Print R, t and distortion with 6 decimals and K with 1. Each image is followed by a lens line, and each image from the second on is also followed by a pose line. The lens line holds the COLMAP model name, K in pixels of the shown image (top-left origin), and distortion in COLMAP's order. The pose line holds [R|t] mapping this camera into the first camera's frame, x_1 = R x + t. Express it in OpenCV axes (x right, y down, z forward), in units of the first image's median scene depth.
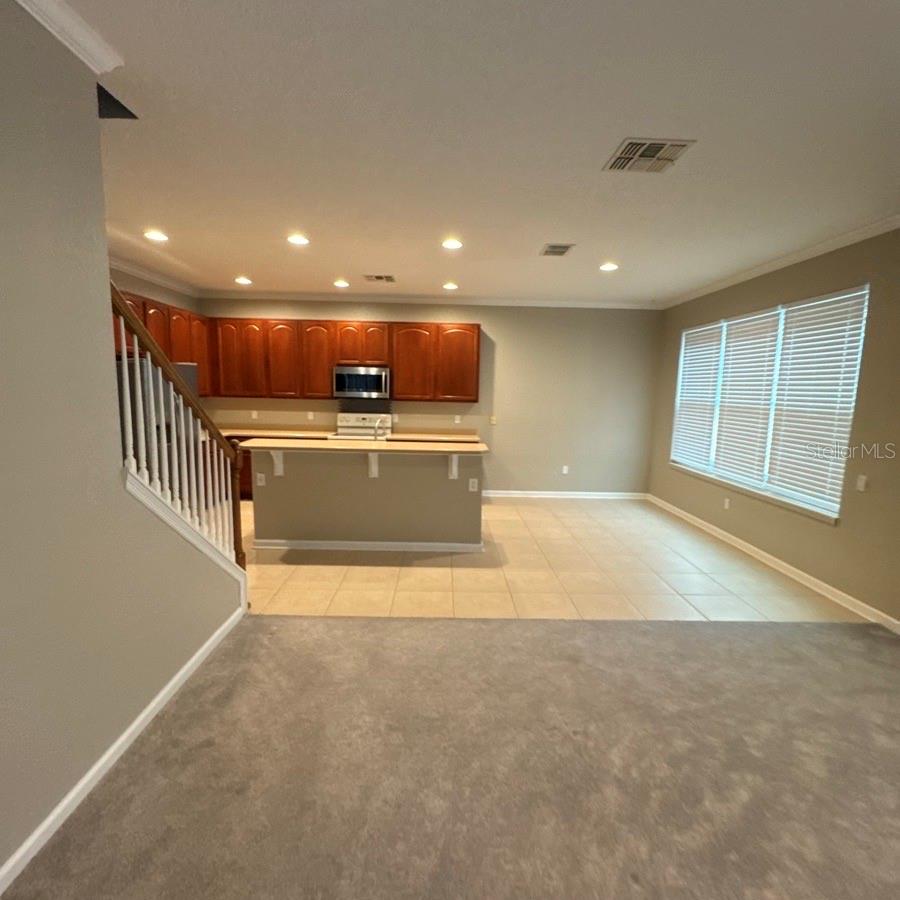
lens RADIAL K [[480.1, 0, 450.0], [0, 480.1, 450.0], [0, 0, 1]] dist [-0.005435, -0.001464]
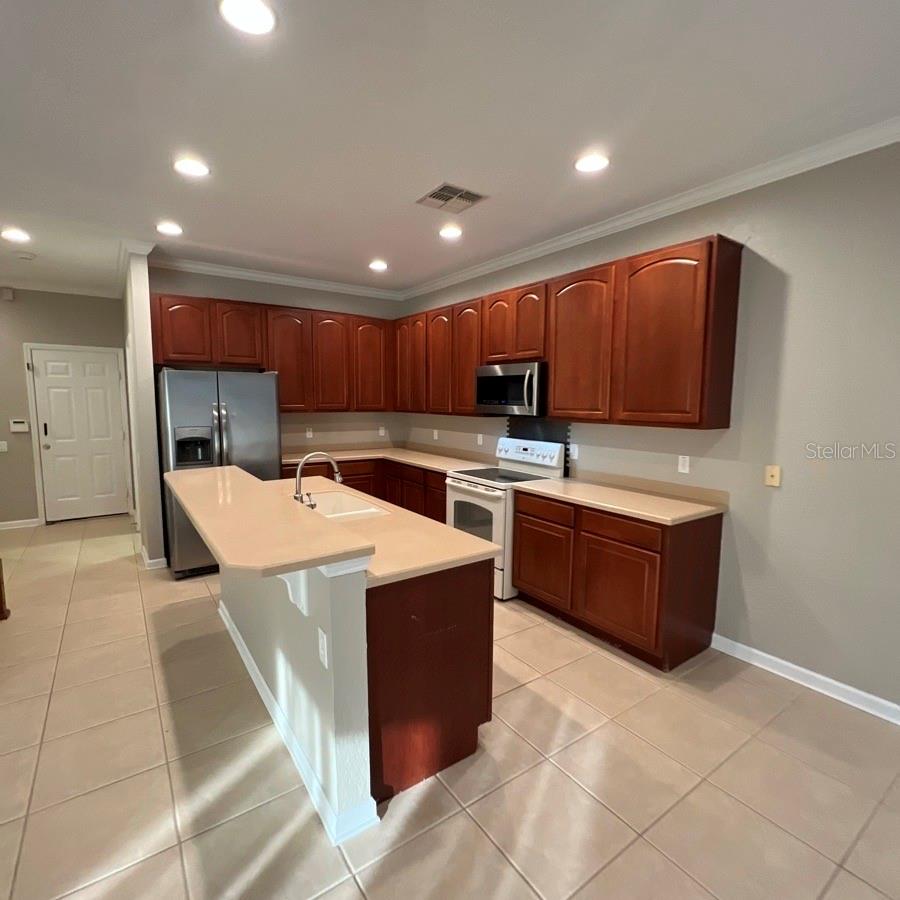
lens RADIAL K [[480.1, 0, 450.0], [0, 480.1, 450.0], [0, 0, 1]] dist [-0.005435, -0.001464]
pose [[0.560574, 0.070019, -0.825139, 0.279652], [-0.095651, 0.995225, 0.019470, -0.069329], [0.822562, 0.068011, 0.564595, 0.603196]]
